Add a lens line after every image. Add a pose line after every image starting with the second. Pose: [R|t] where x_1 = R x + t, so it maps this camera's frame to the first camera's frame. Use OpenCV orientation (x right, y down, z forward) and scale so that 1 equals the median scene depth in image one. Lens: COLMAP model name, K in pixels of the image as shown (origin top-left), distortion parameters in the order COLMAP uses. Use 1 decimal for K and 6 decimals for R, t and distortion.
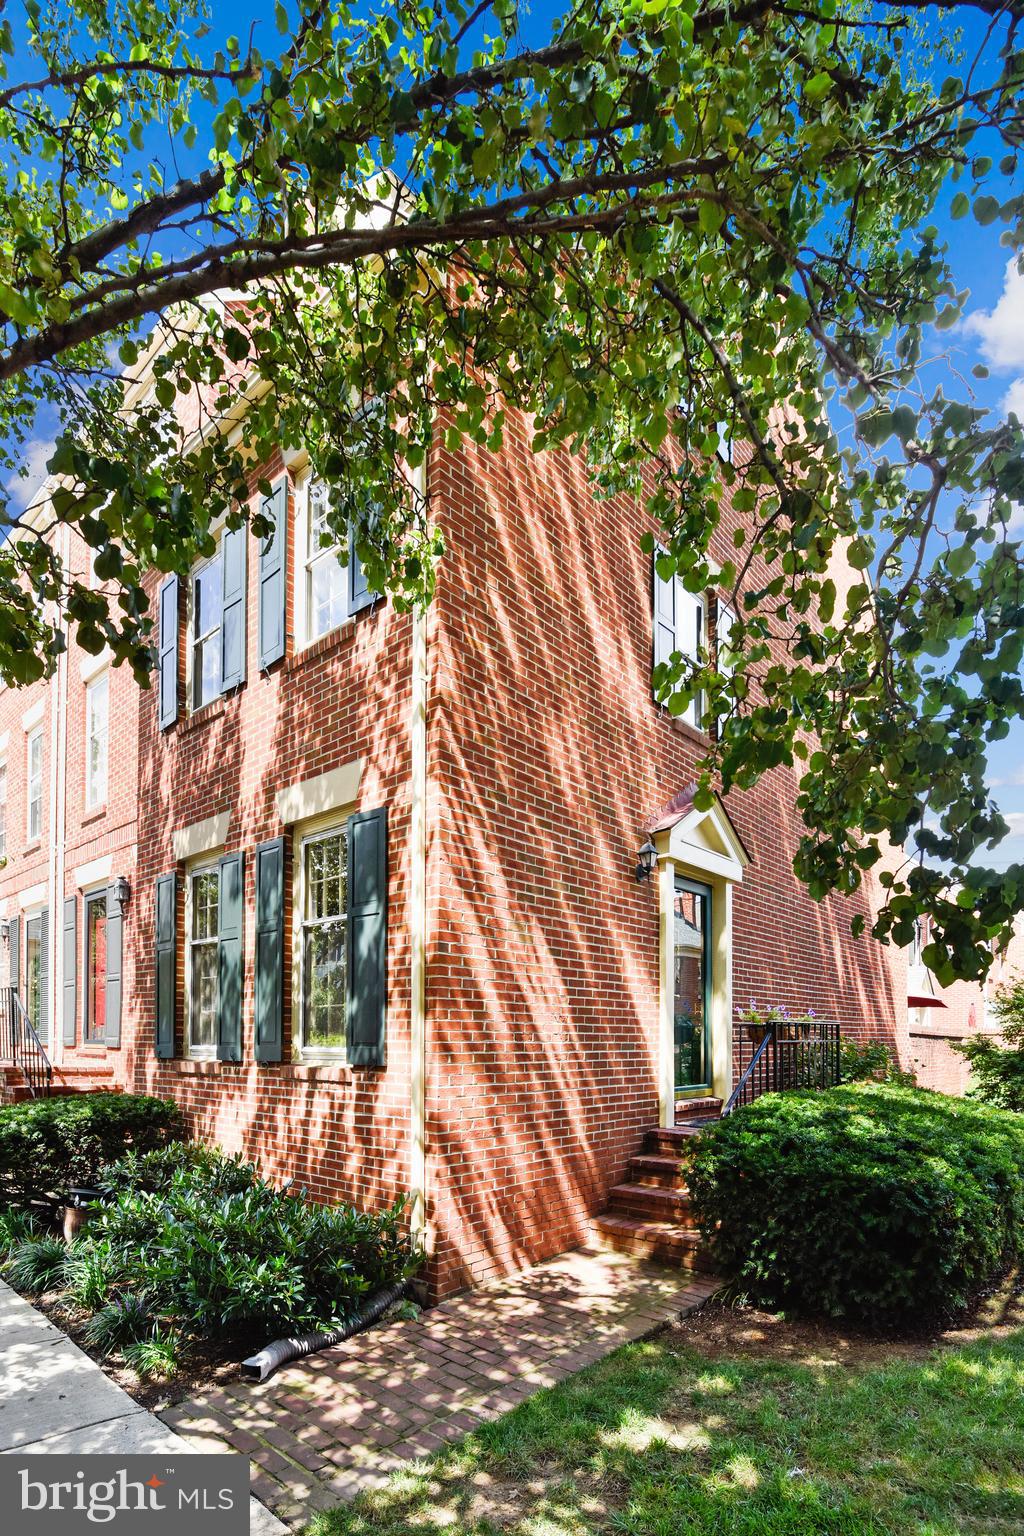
lens RADIAL K [[718.2, 0, 512.0], [0, 718.2, 768.0], [0, 0, 1]] dist [-0.001183, -0.000448]
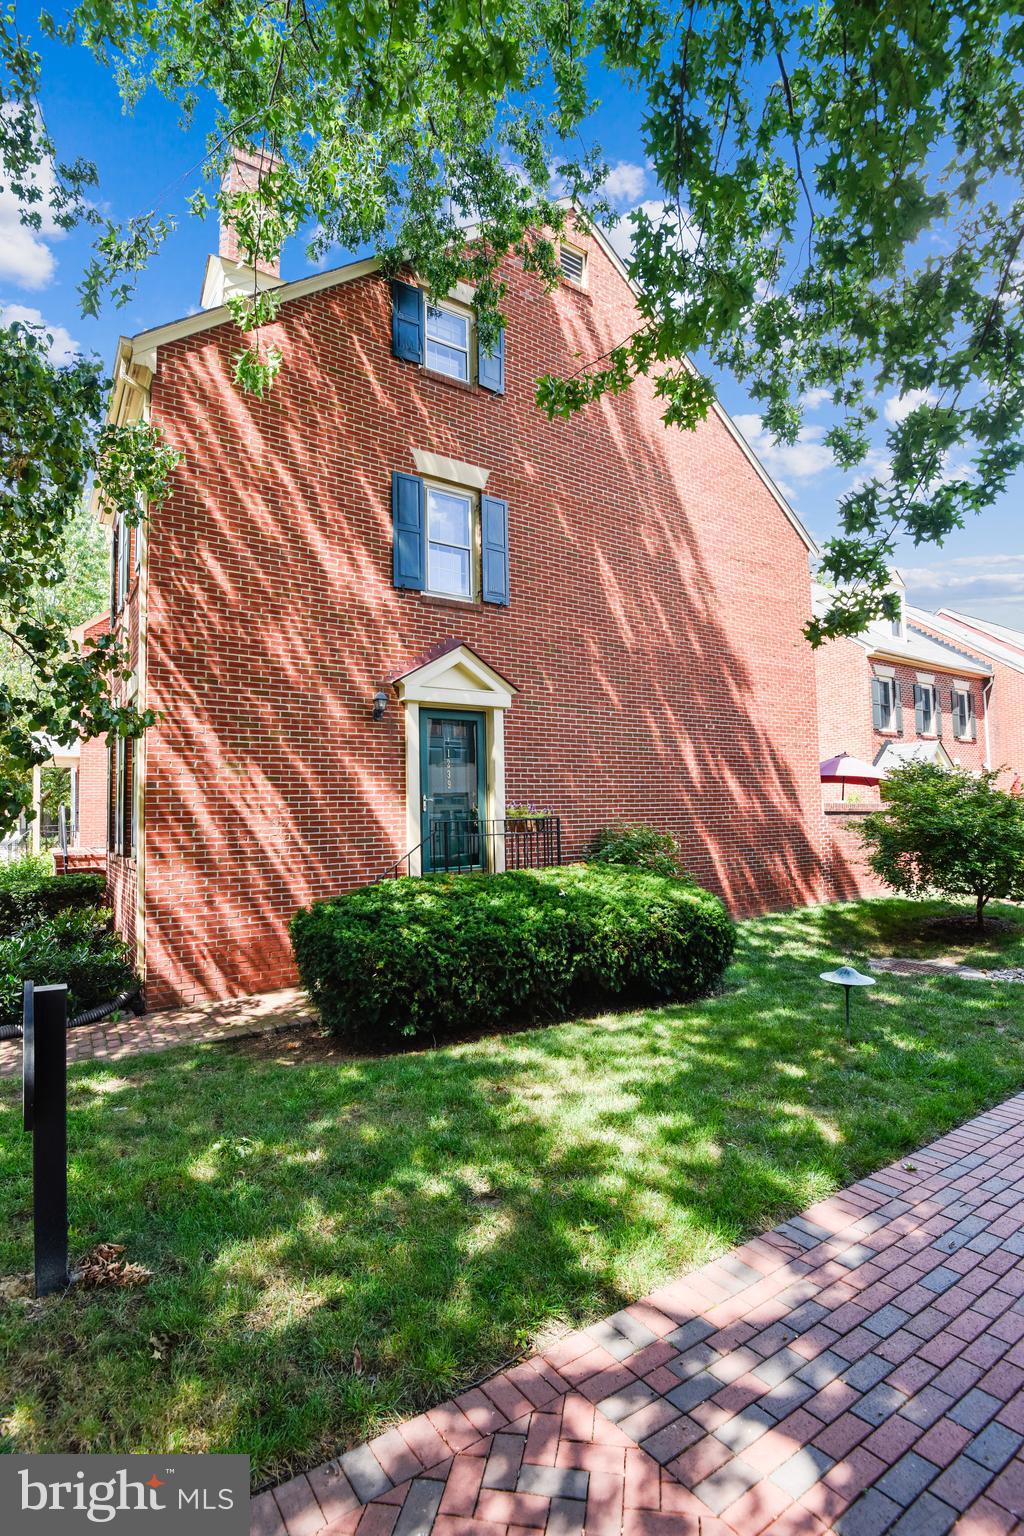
lens RADIAL K [[718.2, 0, 512.0], [0, 718.2, 768.0], [0, 0, 1]] dist [-0.001183, -0.000448]
pose [[0.893065, -0.338710, -0.296159, 0.825019], [0.306038, 0.939809, -0.151984, 0.567437], [0.329812, 0.045095, 0.942969, -0.045392]]
